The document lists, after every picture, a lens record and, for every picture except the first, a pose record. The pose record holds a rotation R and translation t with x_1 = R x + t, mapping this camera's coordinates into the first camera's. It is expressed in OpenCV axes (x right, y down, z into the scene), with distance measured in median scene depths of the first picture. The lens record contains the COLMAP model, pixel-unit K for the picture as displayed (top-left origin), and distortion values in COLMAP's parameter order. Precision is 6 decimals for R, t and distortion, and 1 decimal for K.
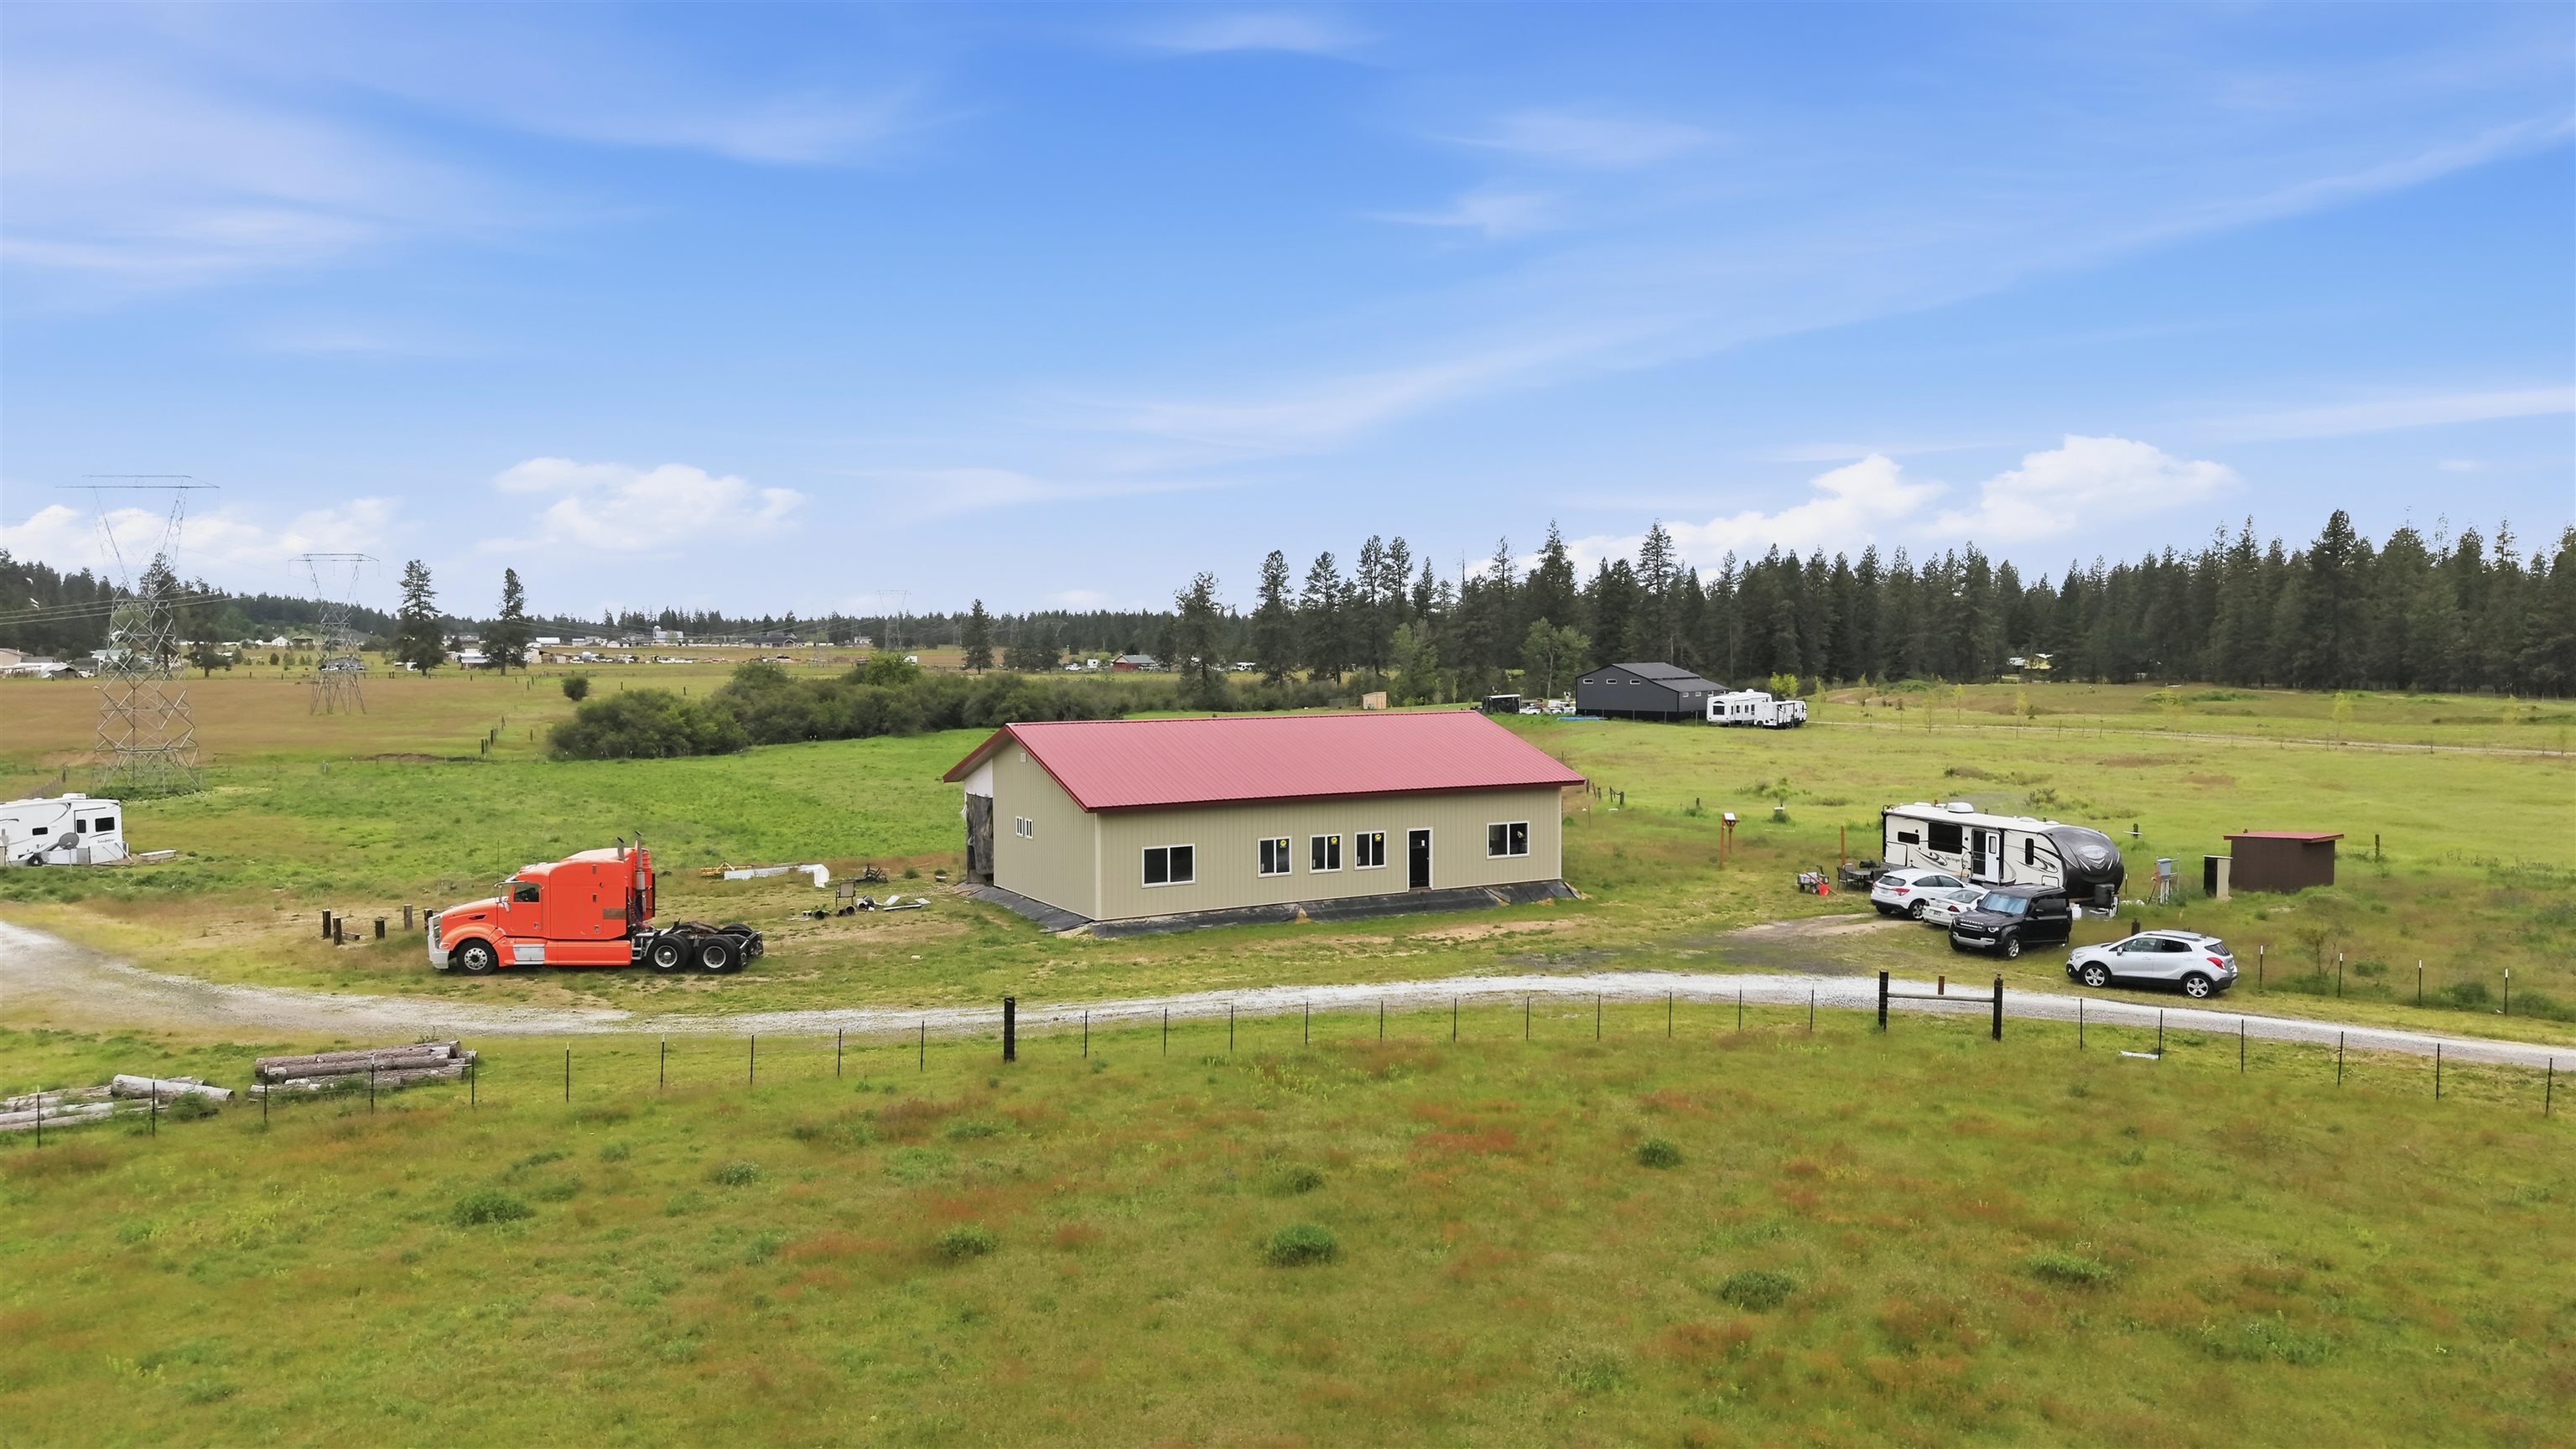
lens RADIAL K [[1710.0, 0, 1275.7], [0, 1710.0, 738.9], [0, 0, 1]] dist [0.036756, -0.040690]
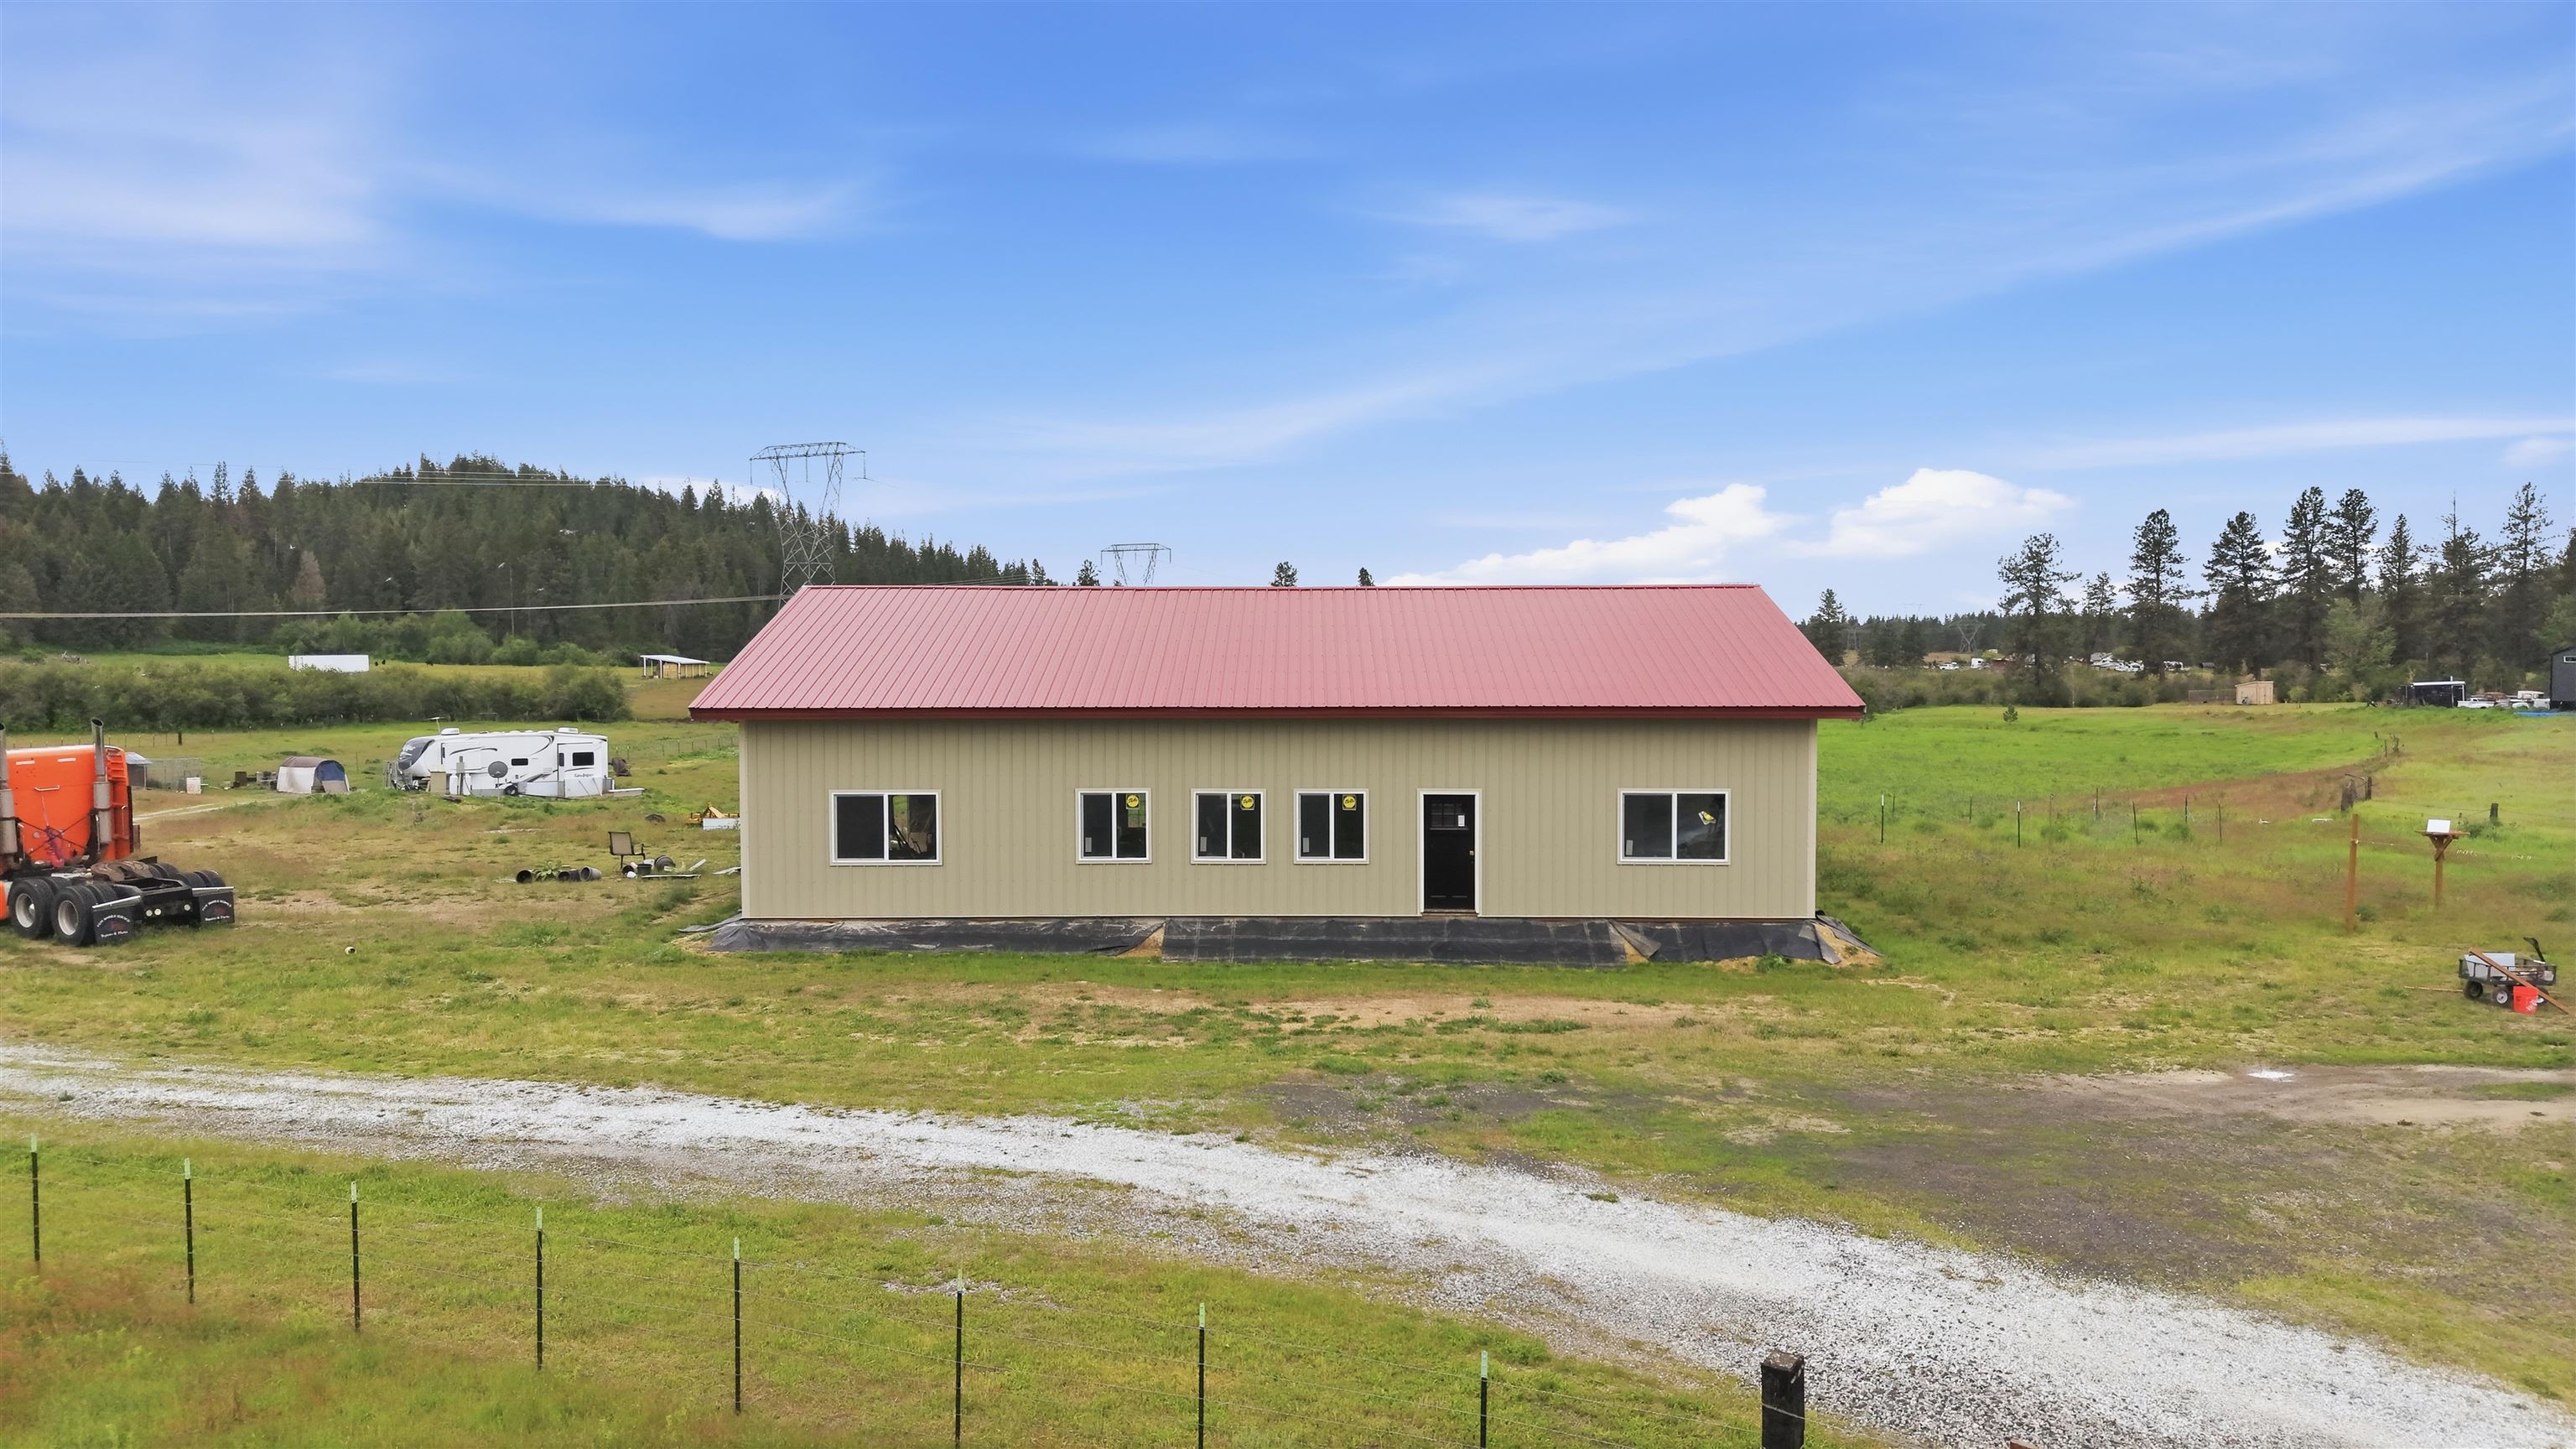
lens RADIAL K [[1710.0, 0, 1274.5], [0, 1710.0, 727.5], [0, 0, 1]] dist [0.036756, -0.040690]
pose [[0.860888, 0.023619, -0.508246, 0.288715], [-0.030317, 0.999528, -0.004904, 0.037943], [0.507890, 0.019630, 0.861198, 0.545064]]
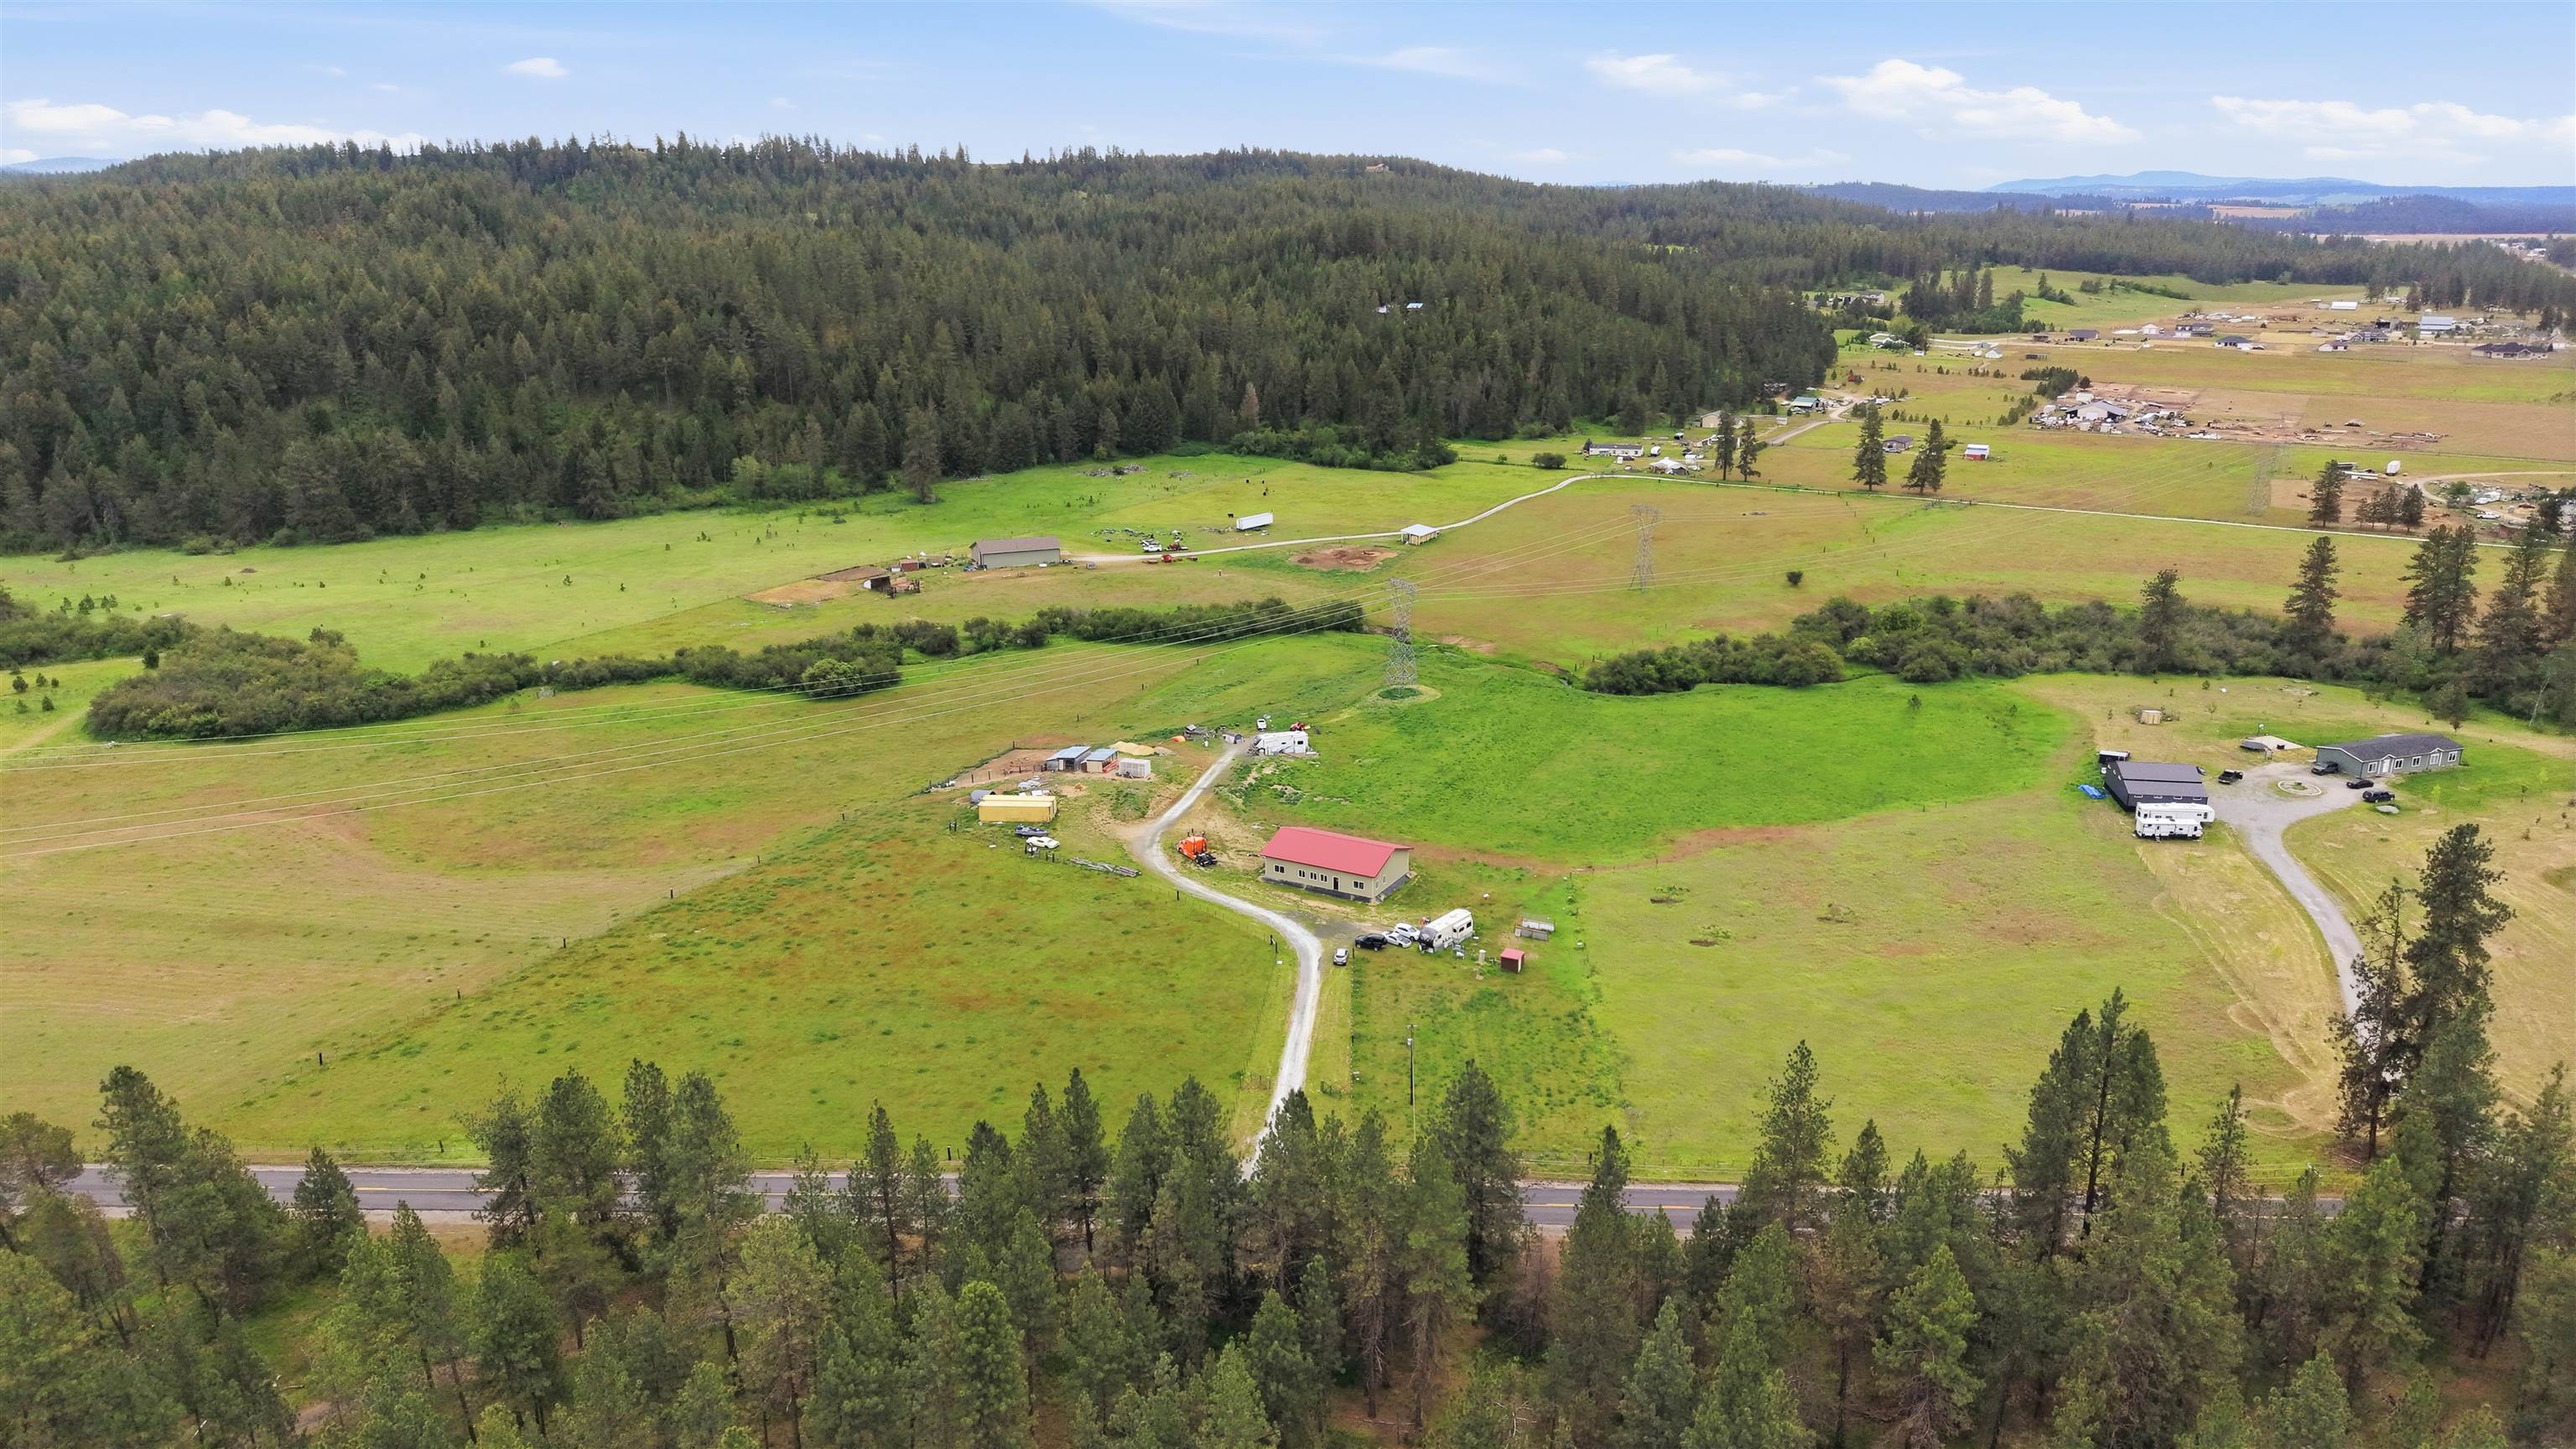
lens RADIAL K [[1710.0, 0, 1289.8], [0, 1710.0, 726.4], [0, 0, 1]] dist [0.036756, -0.040690]
pose [[0.513940, 0.245140, -0.822054, 3.439993], [-0.041011, 0.964224, 0.261896, -1.422460], [0.856845, -0.100885, 0.505607, -1.224487]]
